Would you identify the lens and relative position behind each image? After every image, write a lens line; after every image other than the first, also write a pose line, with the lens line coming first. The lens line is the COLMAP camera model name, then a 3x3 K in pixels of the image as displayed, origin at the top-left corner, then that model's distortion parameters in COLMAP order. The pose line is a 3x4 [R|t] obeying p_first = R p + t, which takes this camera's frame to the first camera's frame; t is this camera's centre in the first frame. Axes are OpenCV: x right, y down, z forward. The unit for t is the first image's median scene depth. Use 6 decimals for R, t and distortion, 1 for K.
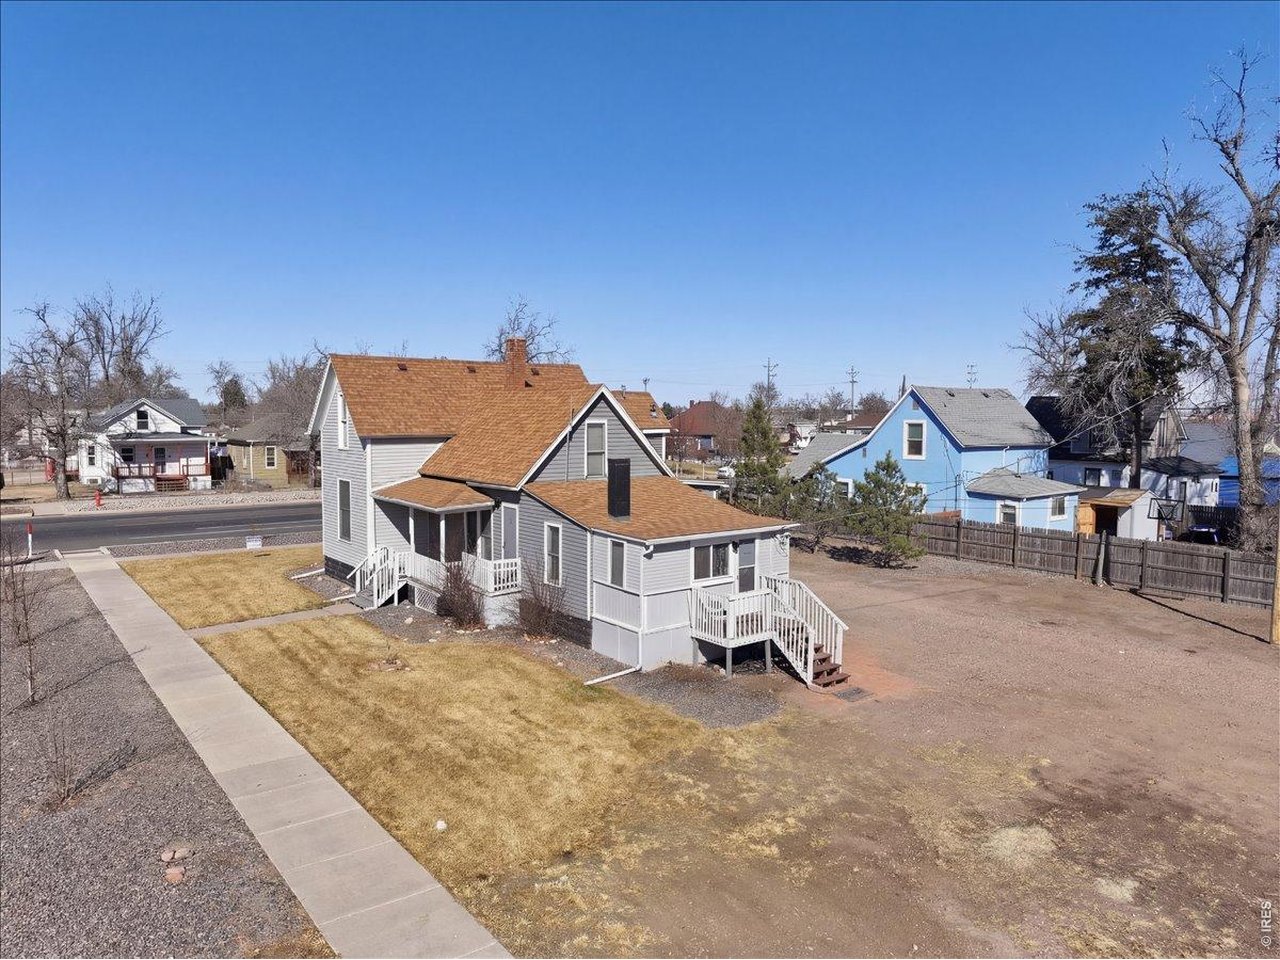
lens RADIAL K [[899.0, 0, 640.1], [0, 899.0, 480.8], [0, 0, 1]] dist [0.011954, 0.003625]
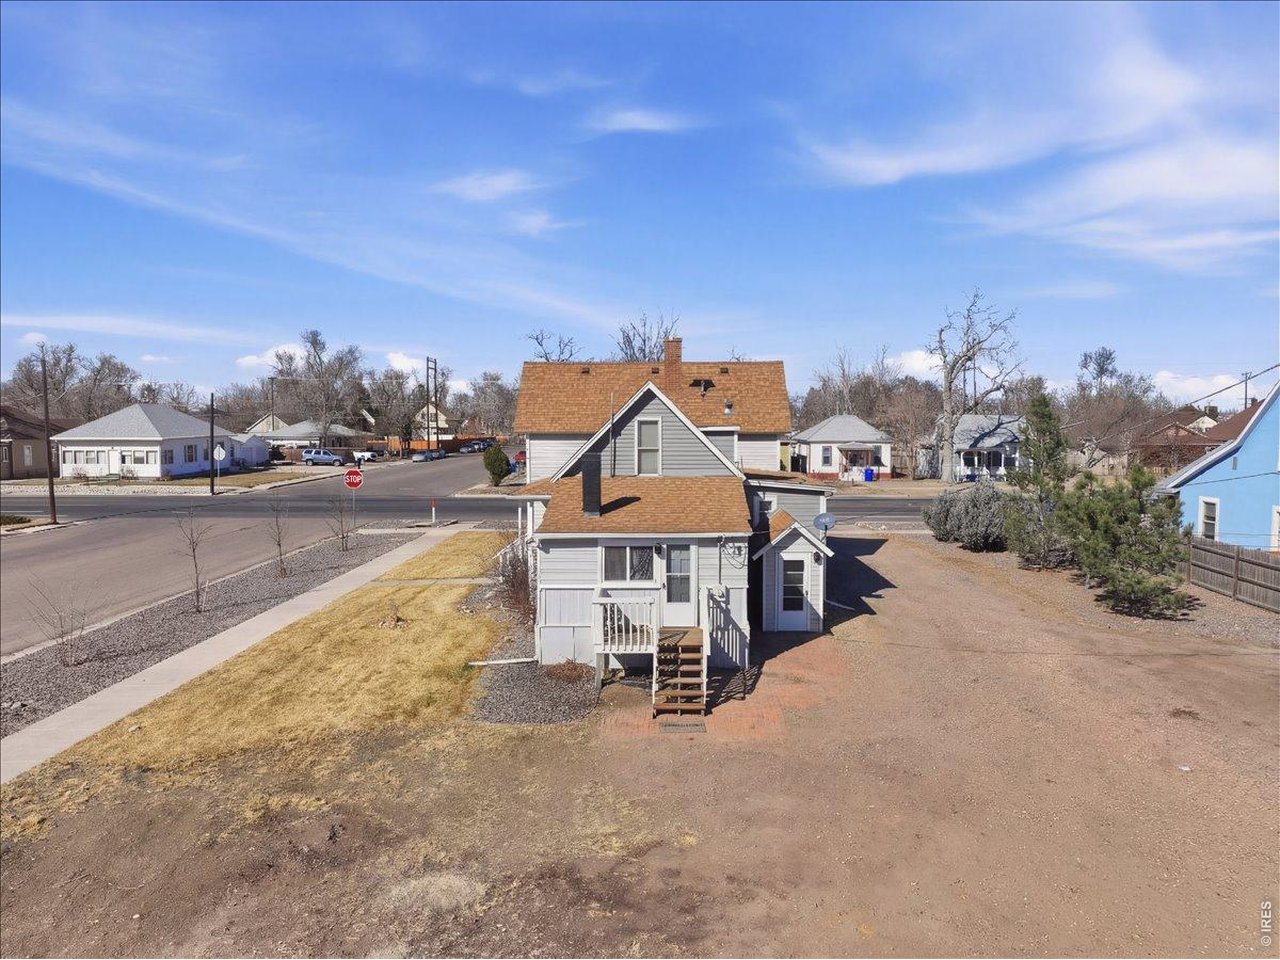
lens RADIAL K [[899.0, 0, 641.9], [0, 899.0, 480.1], [0, 0, 1]] dist [0.011954, 0.003625]
pose [[0.776981, 0.039005, -0.628314, 0.689704], [-0.043353, 0.999024, 0.008407, -0.007158], [0.628029, 0.020707, 0.777914, 0.272300]]
